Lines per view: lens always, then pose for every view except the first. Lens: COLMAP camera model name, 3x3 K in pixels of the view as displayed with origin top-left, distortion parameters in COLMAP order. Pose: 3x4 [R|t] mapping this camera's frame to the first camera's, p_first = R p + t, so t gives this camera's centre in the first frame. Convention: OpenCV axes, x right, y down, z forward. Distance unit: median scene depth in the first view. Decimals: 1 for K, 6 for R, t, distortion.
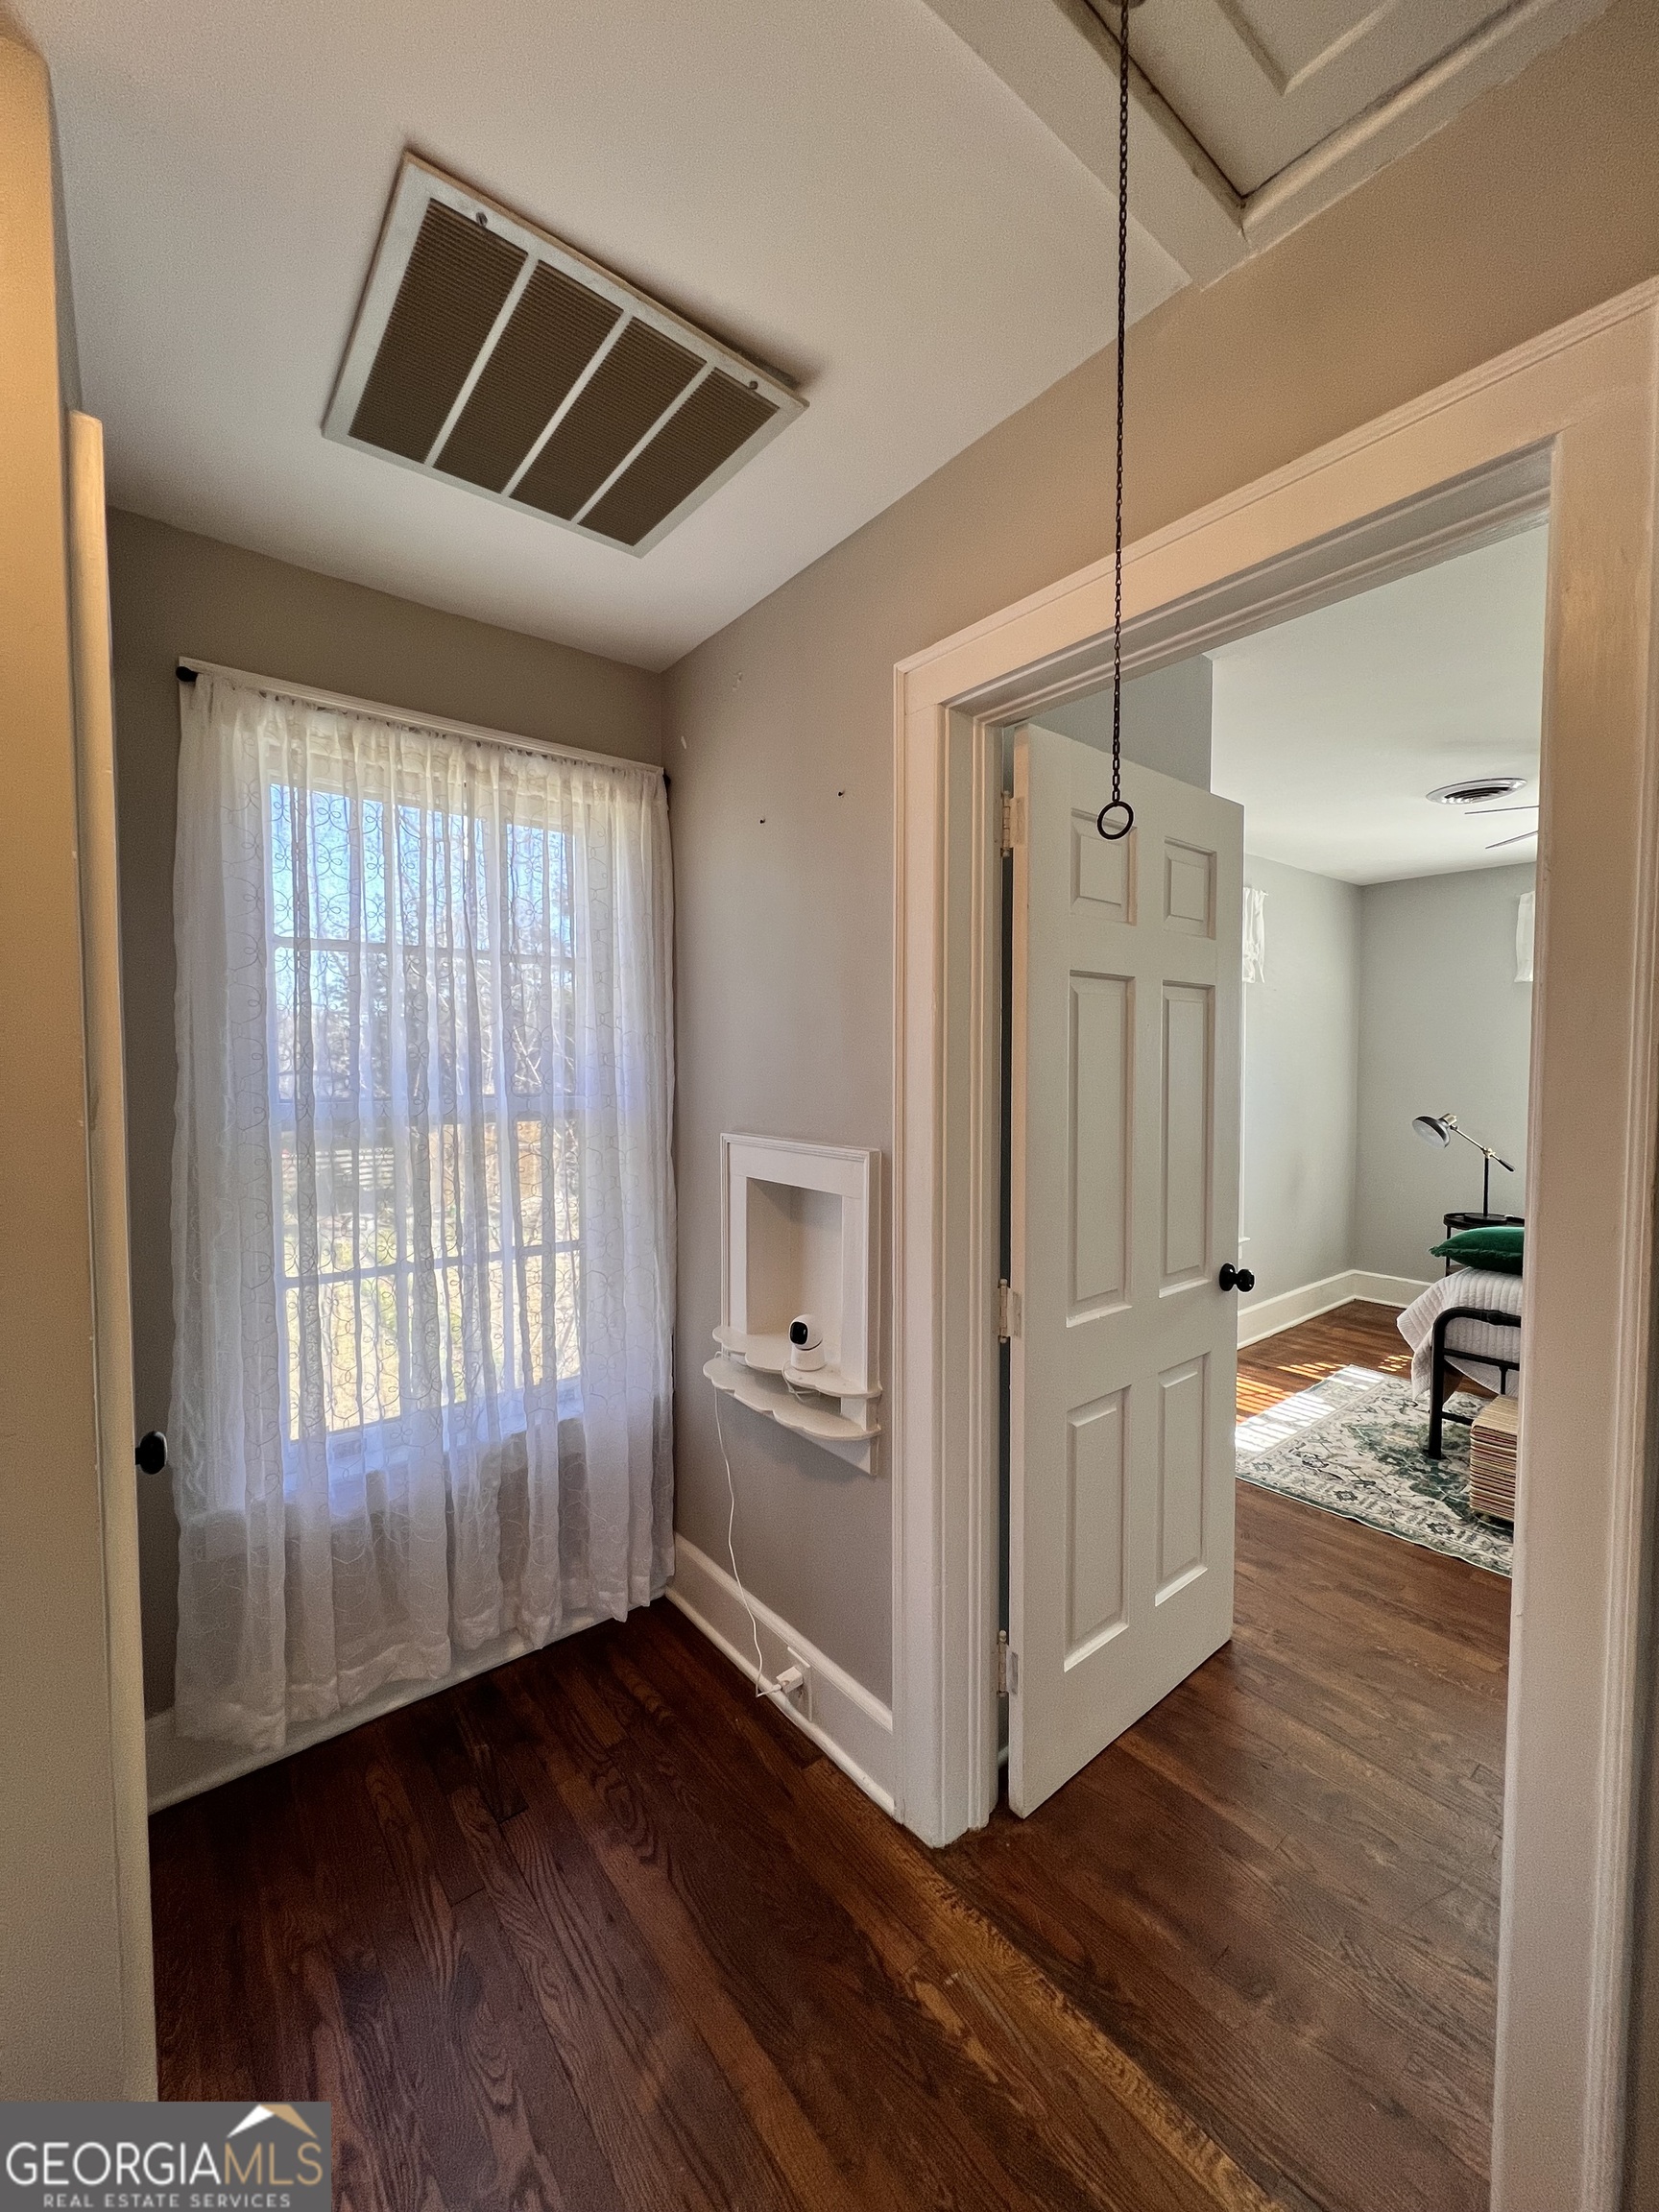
lens RADIAL K [[886.2, 0, 831.1], [0, 886.2, 1107.2], [0, 0, 1]] dist [-0.005056, 0.001093]
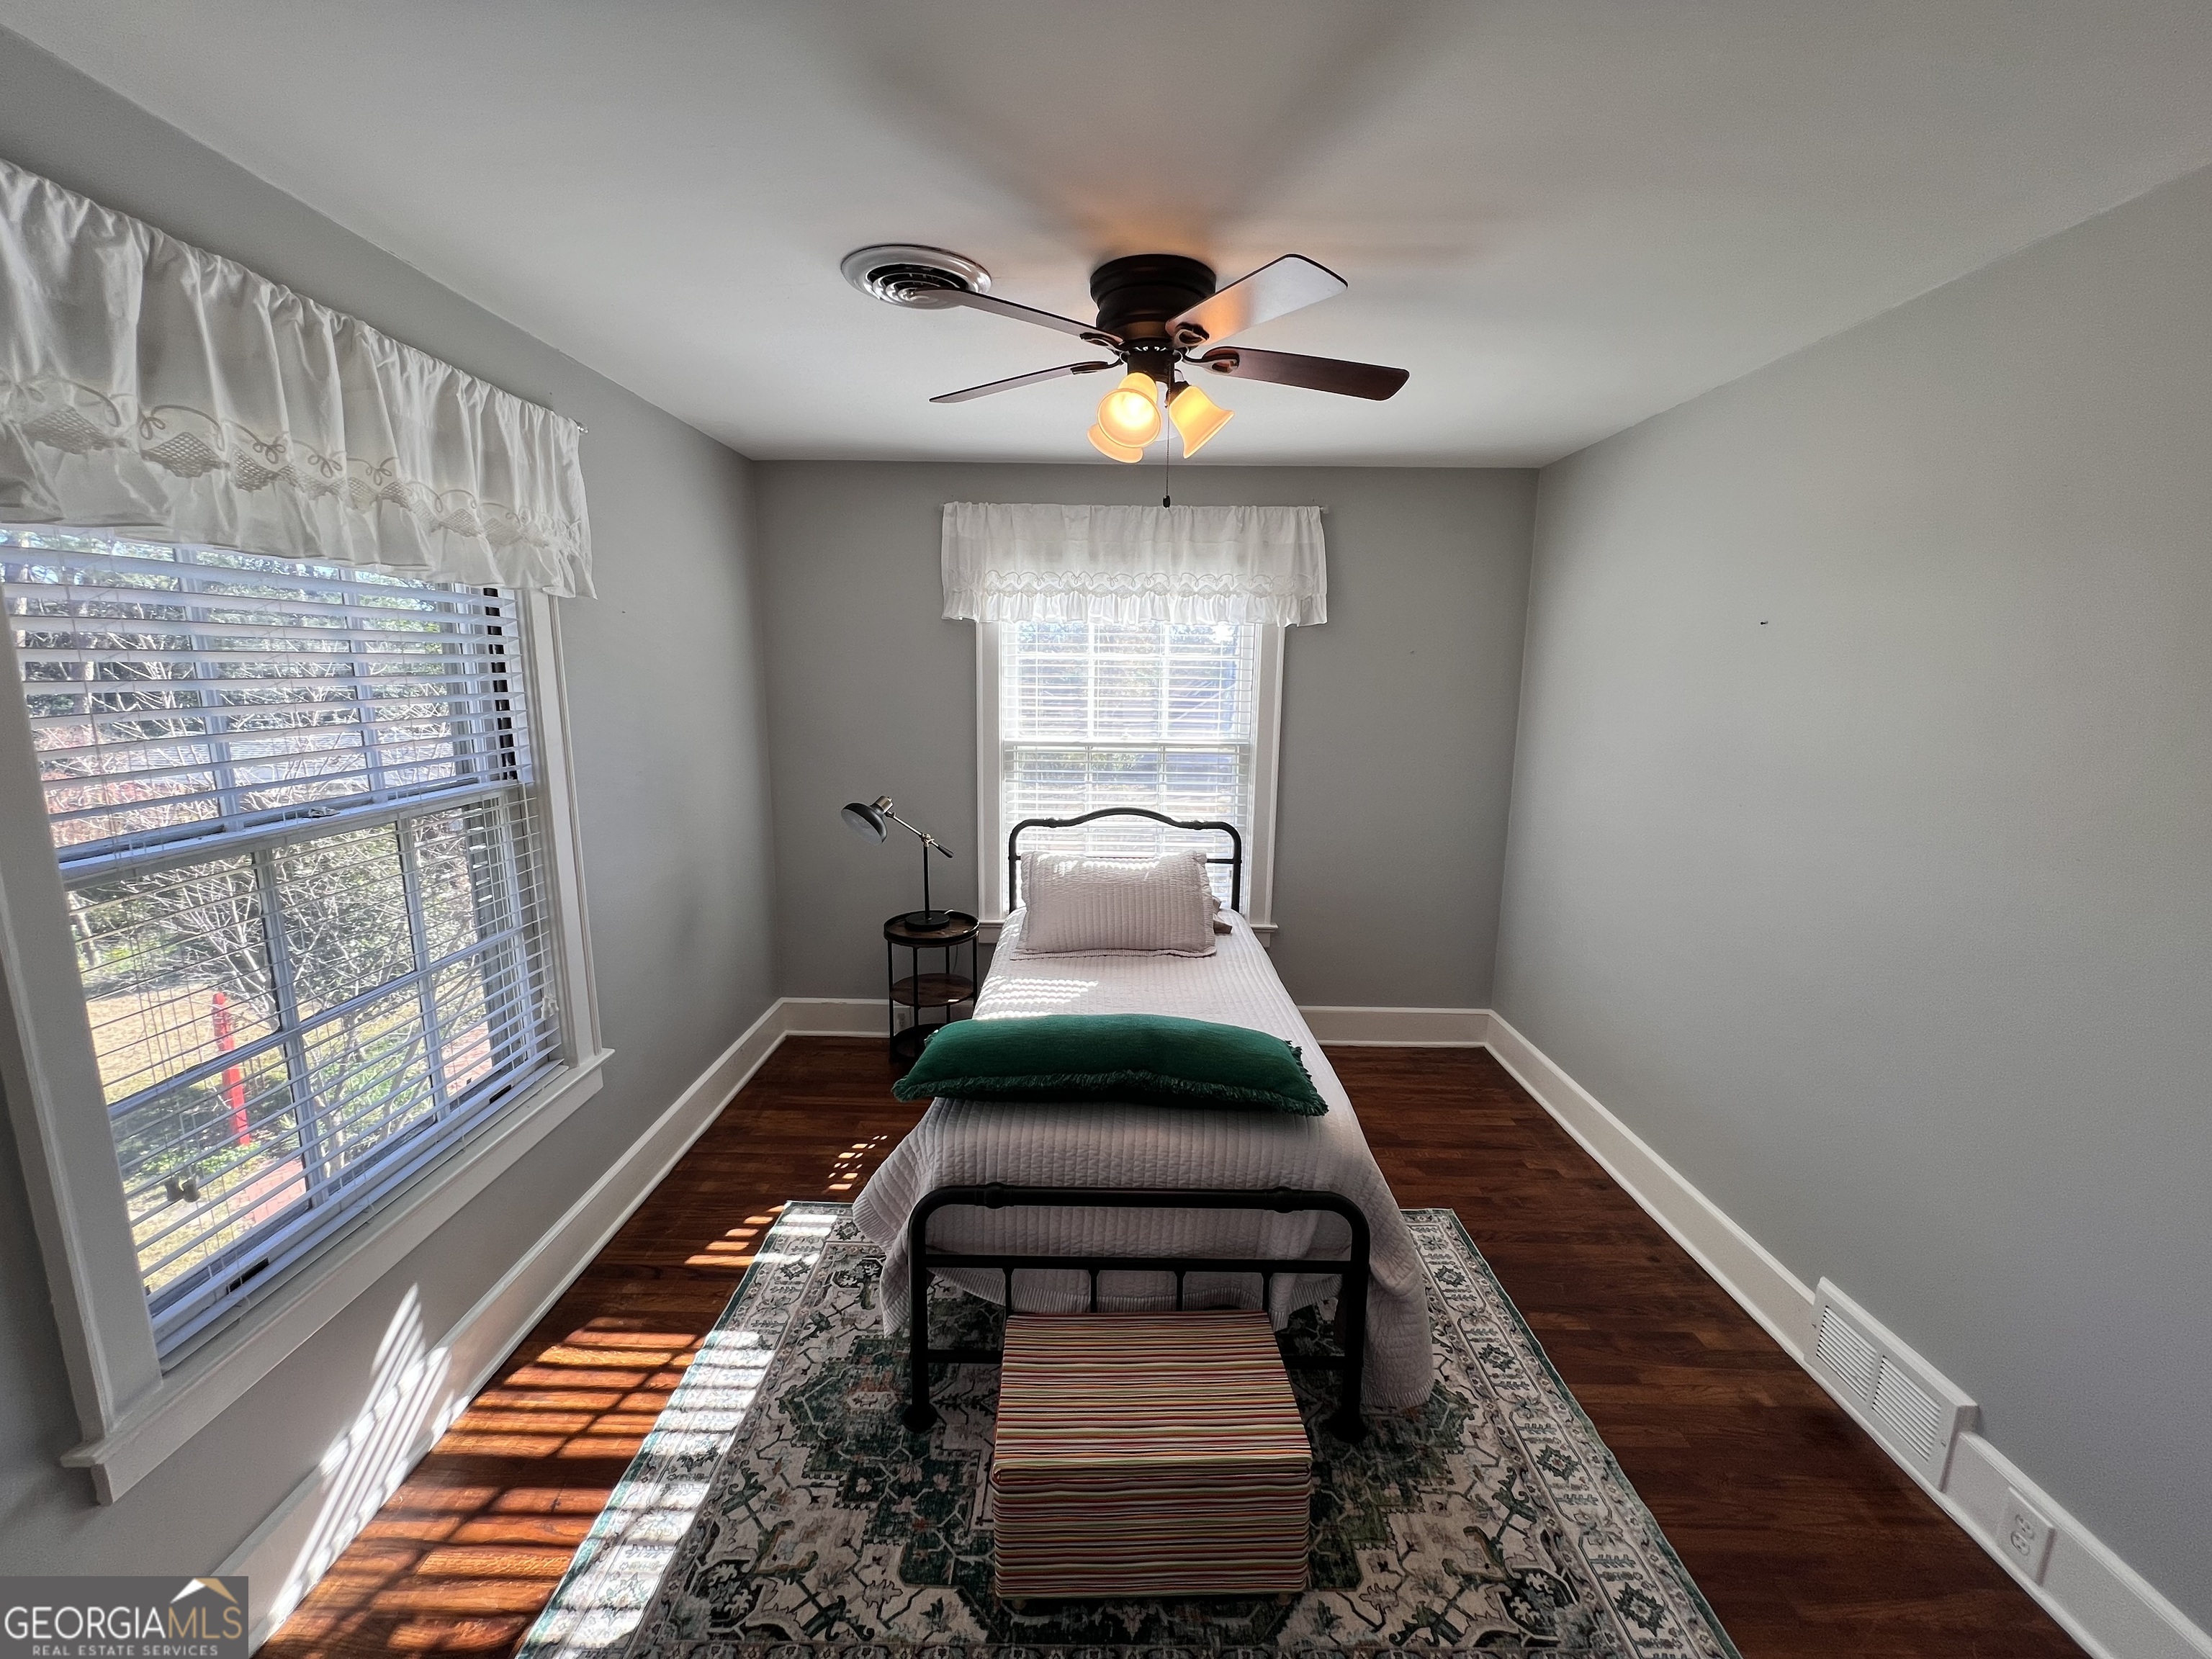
lens RADIAL K [[886.2, 0, 1100.0], [0, 886.2, 825.9], [0, 0, 1]] dist [-0.005056, 0.001093]
pose [[0.634916, -0.122615, 0.762790, 0.335230], [0.023681, 0.989950, 0.139419, -0.092144], [-0.772218, -0.070455, 0.631439, 0.531707]]
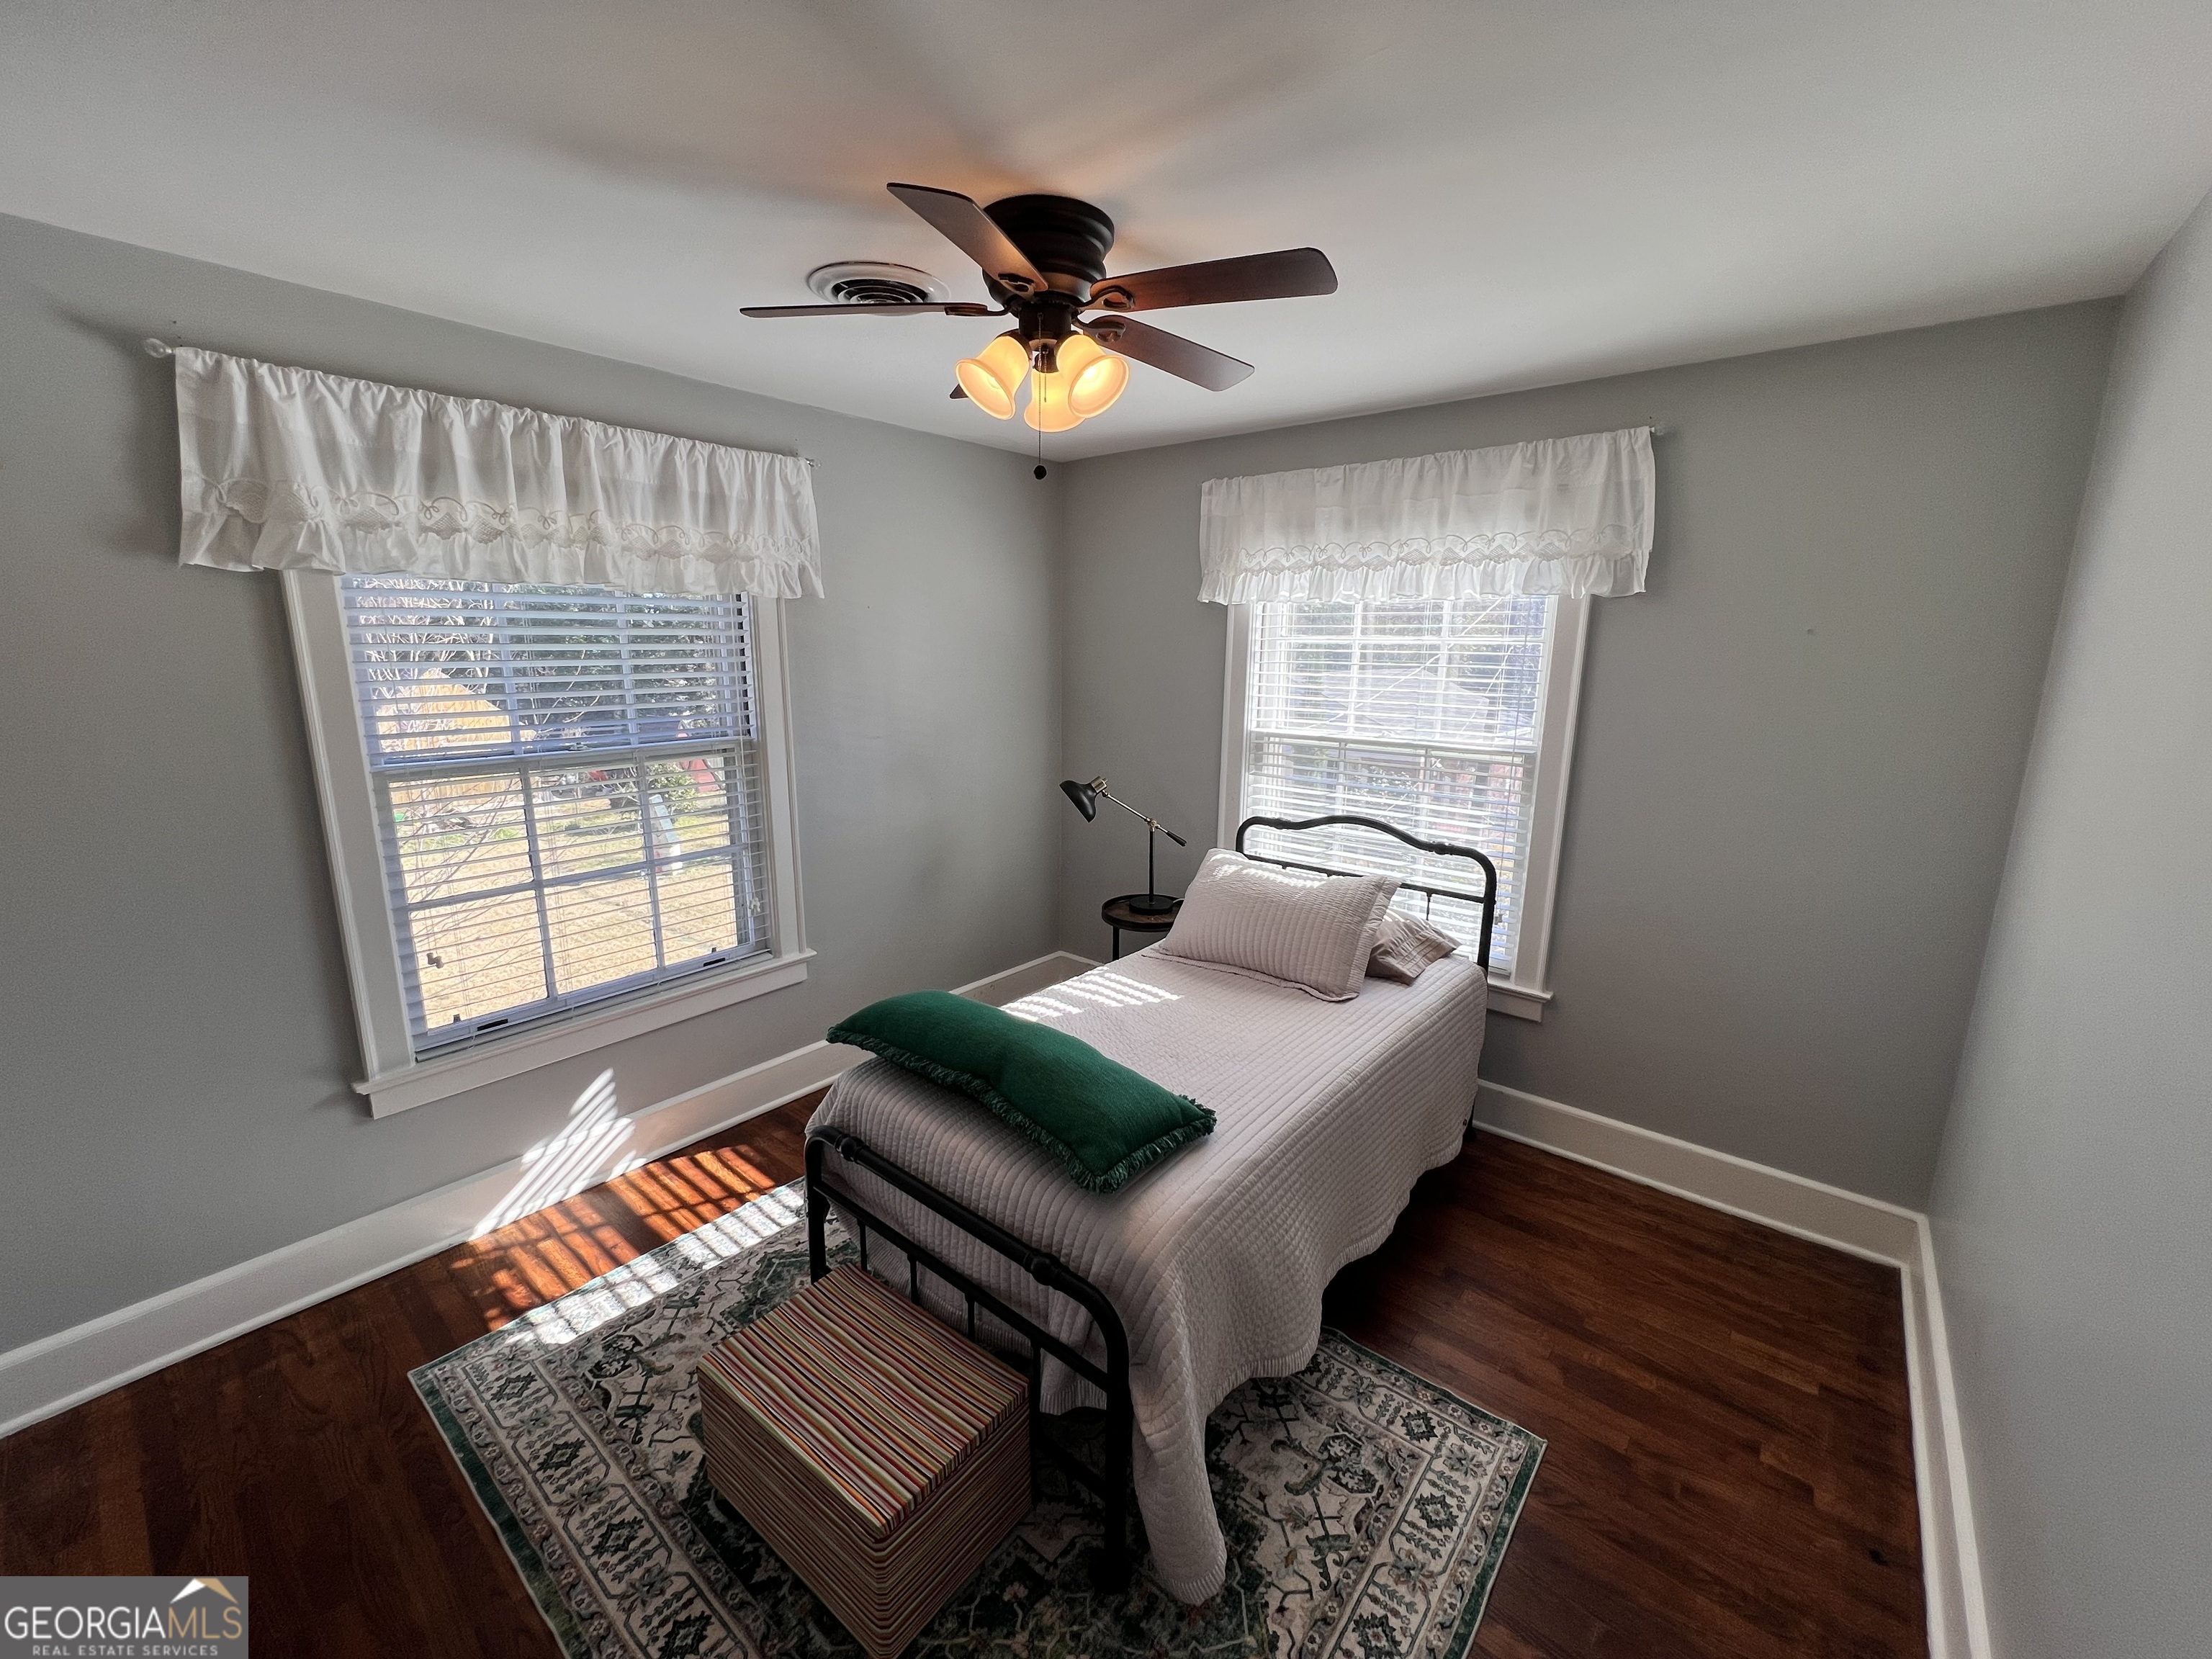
lens RADIAL K [[886.2, 0, 1101.8], [0, 886.2, 827.2], [0, 0, 1]] dist [-0.005056, 0.001093]
pose [[0.980590, -0.024824, 0.194490, 0.752346], [-0.005895, 0.987771, 0.155798, -0.094972], [-0.195979, -0.153920, 0.968453, 0.335414]]
